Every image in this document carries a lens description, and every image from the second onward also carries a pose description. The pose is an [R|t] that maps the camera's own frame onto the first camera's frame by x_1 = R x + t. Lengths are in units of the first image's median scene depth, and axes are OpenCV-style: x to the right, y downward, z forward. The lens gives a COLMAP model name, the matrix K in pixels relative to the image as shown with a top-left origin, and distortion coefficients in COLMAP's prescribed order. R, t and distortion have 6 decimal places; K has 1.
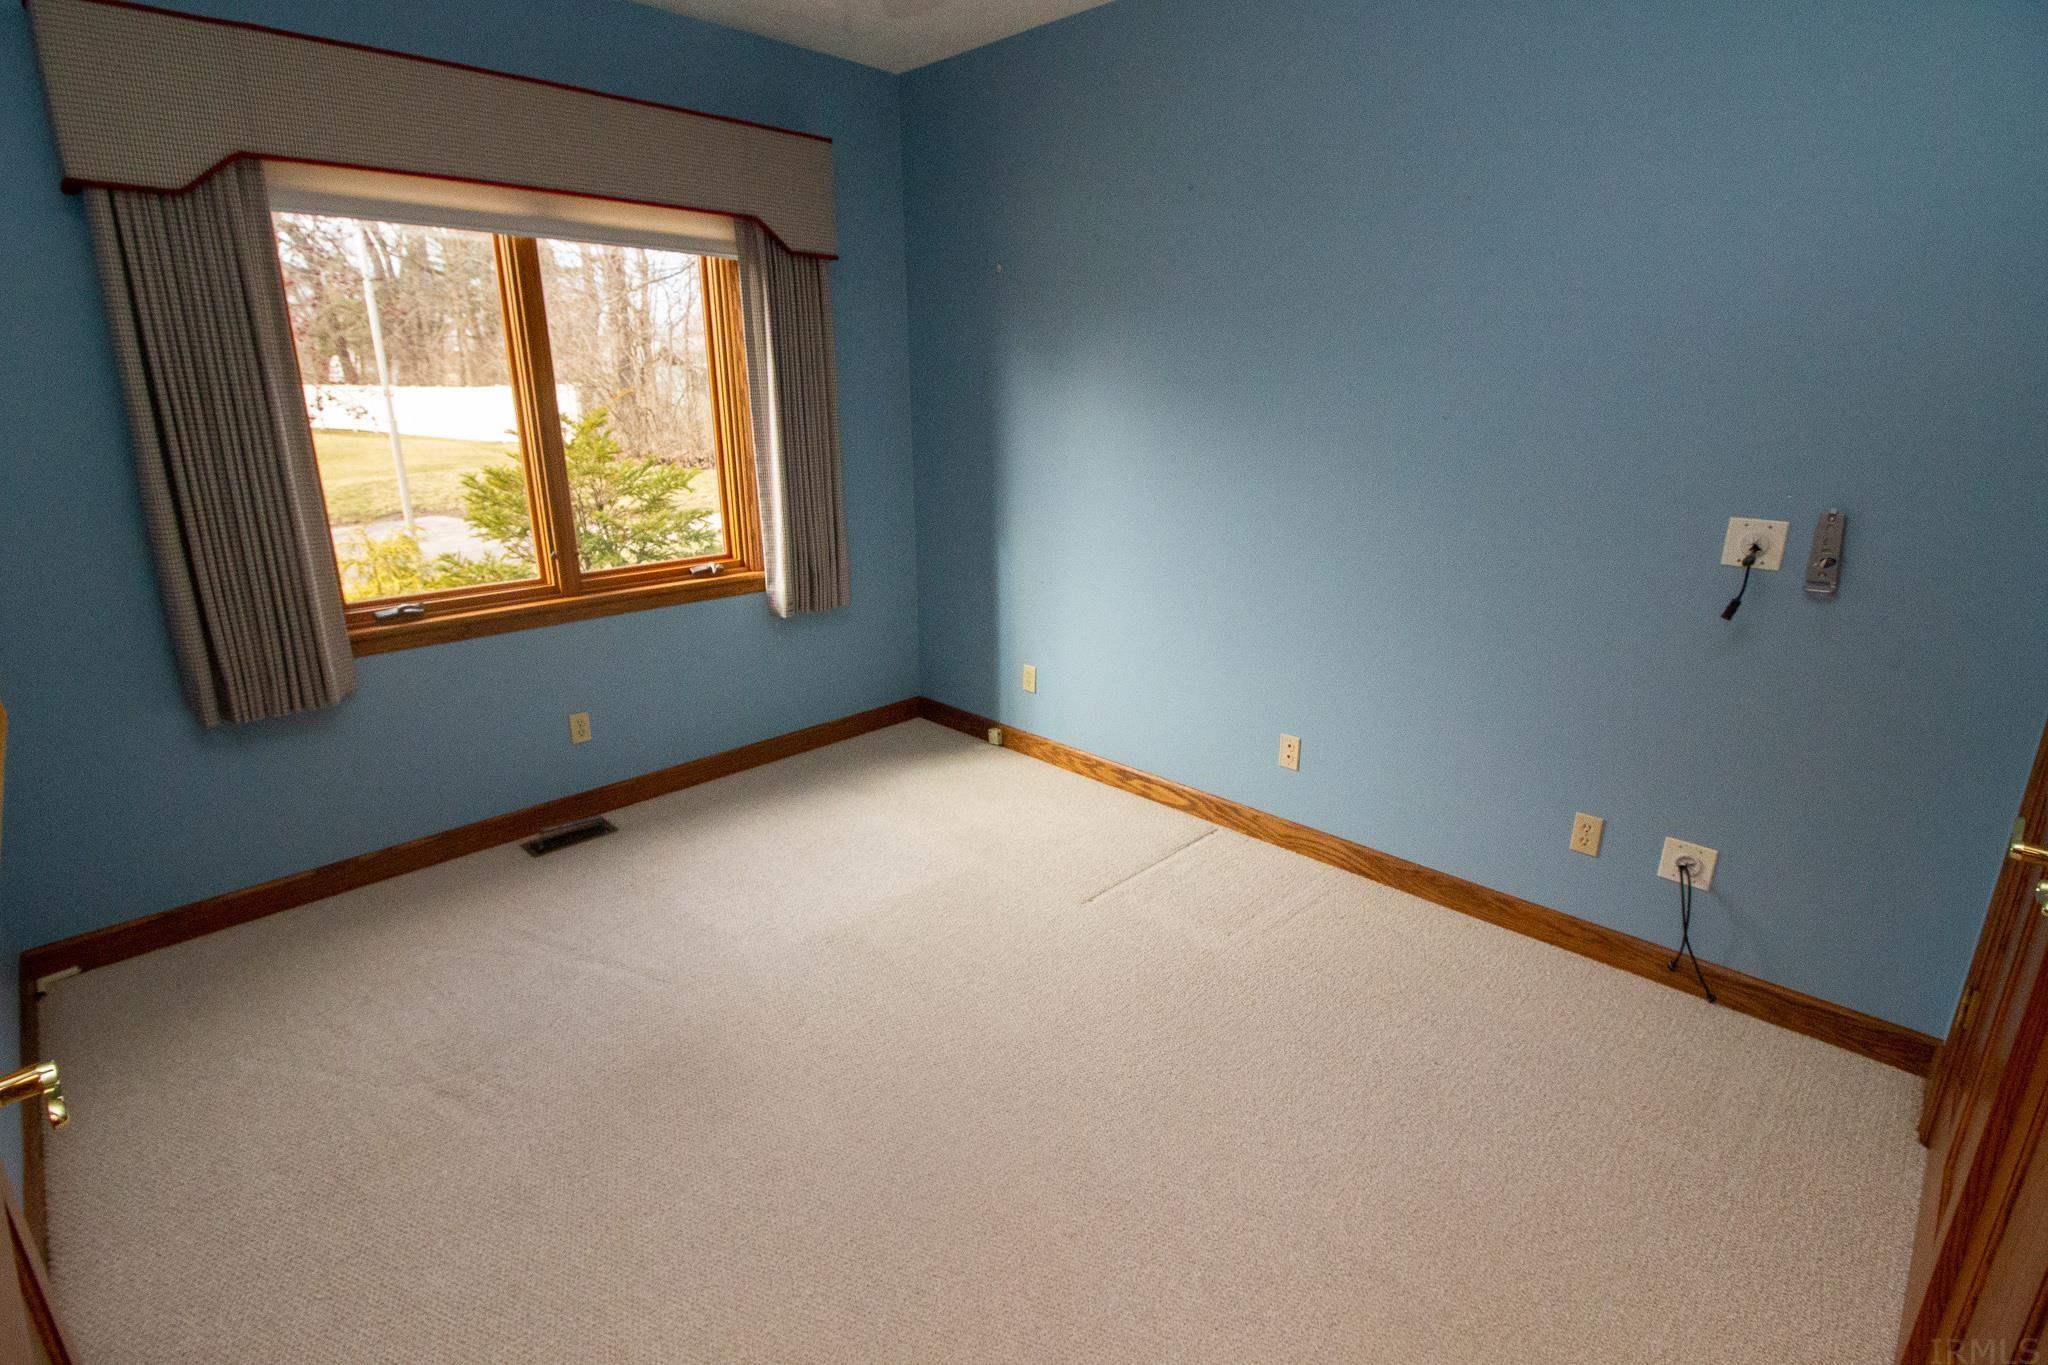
lens RADIAL K [[966.5, 0, 1027.9], [0, 966.5, 664.4], [0, 0, 1]] dist [0.001299, -0.014276]
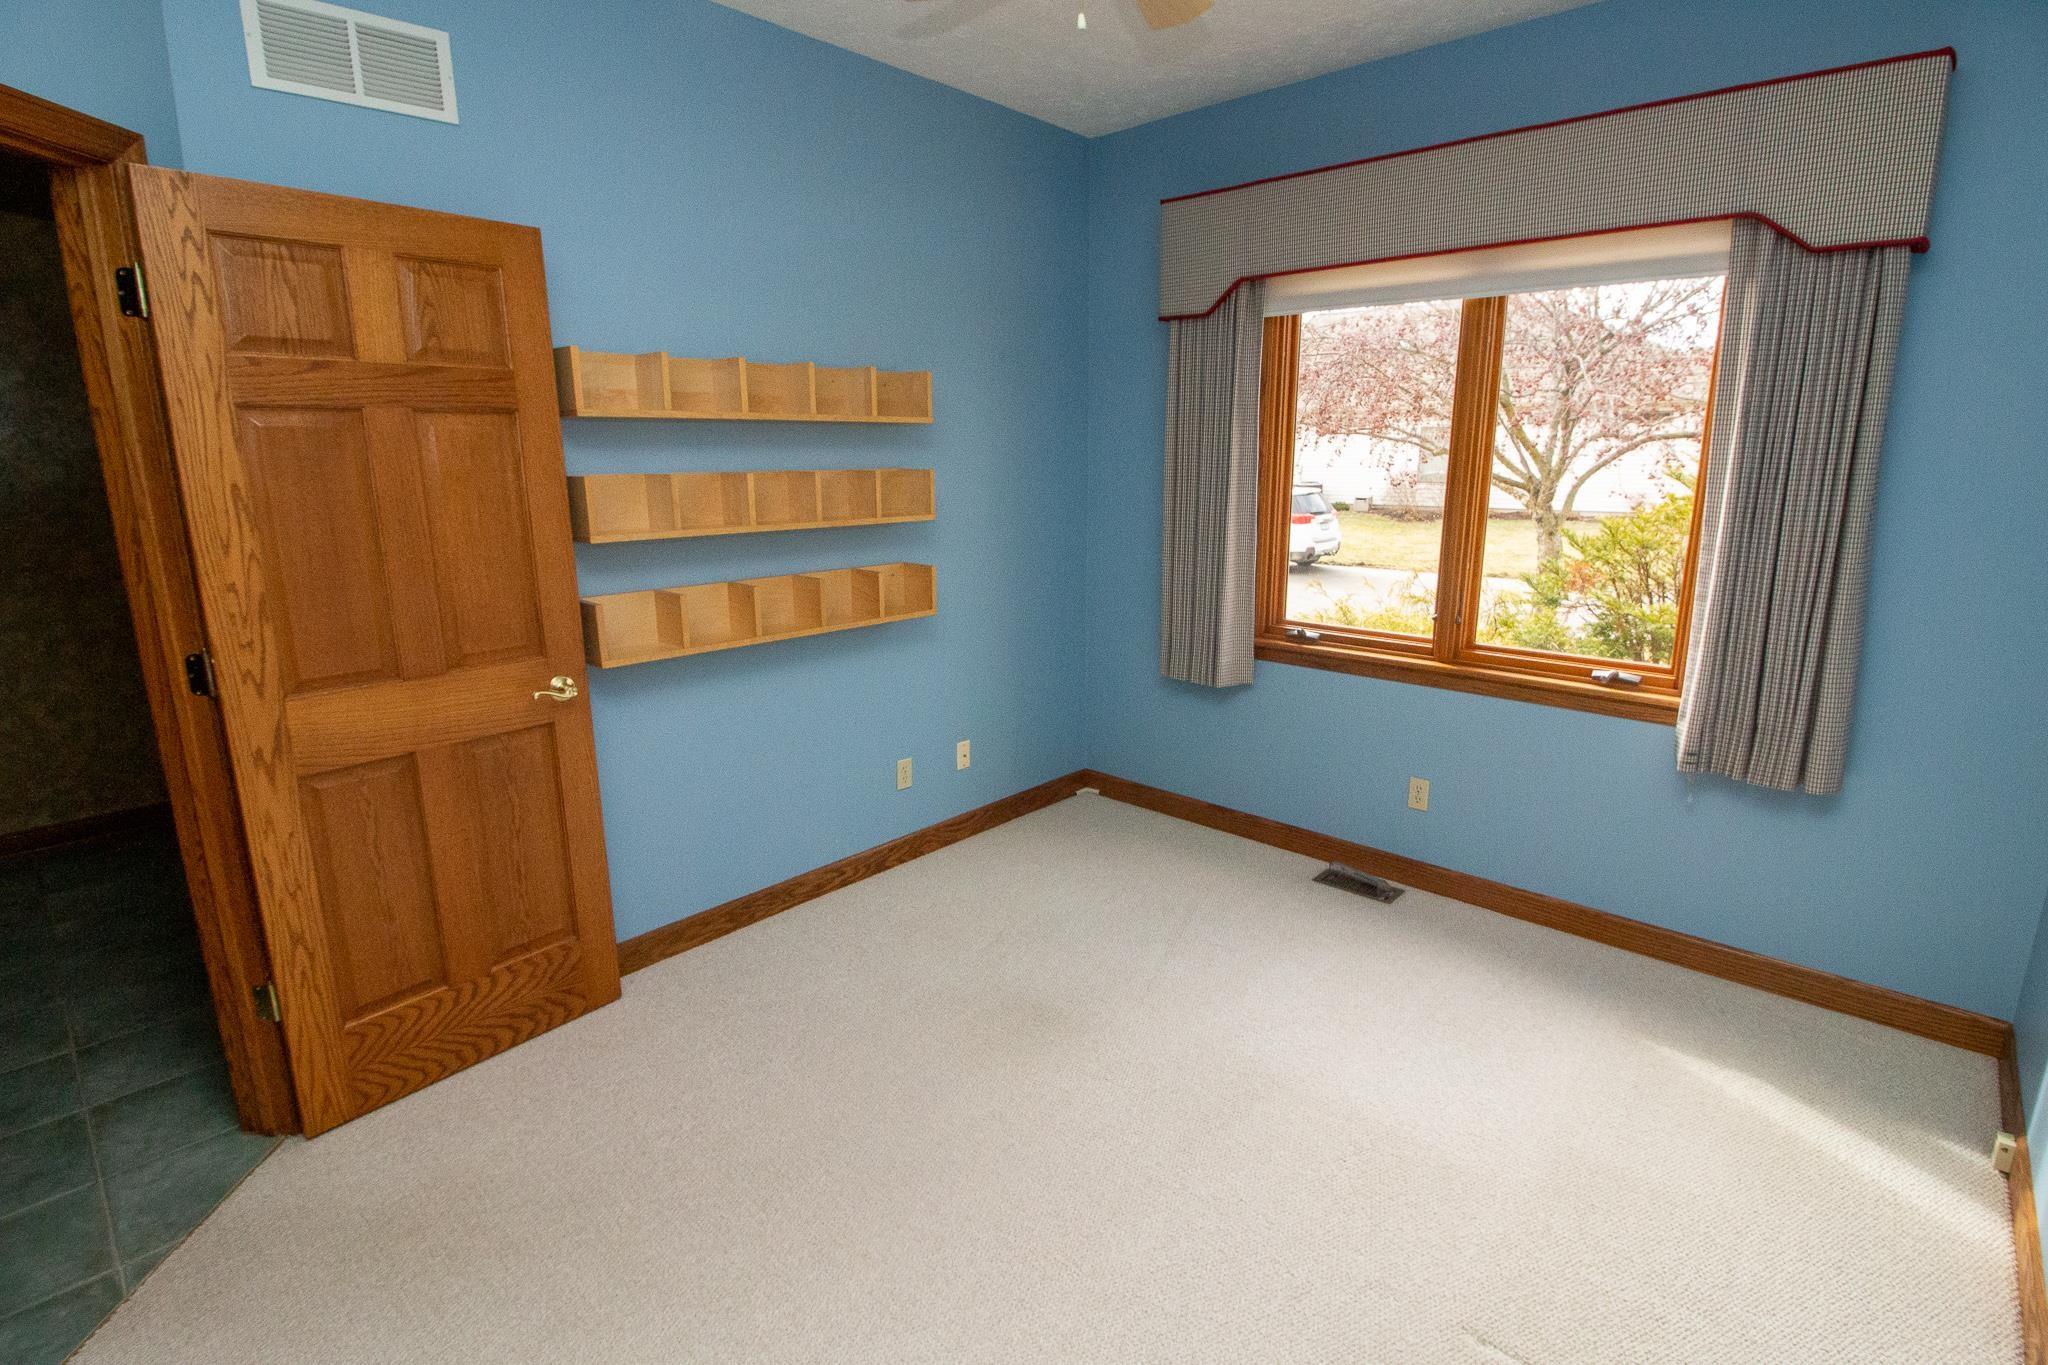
lens RADIAL K [[979.7, 0, 1028.9], [0, 979.7, 669.8], [0, 0, 1]] dist [-0.002582, -0.013737]
pose [[0.029807, 0.227161, -0.973401, 0.464242], [-0.267176, 0.940211, 0.211235, -0.158221], [0.963187, 0.253773, 0.088717, 0.513226]]
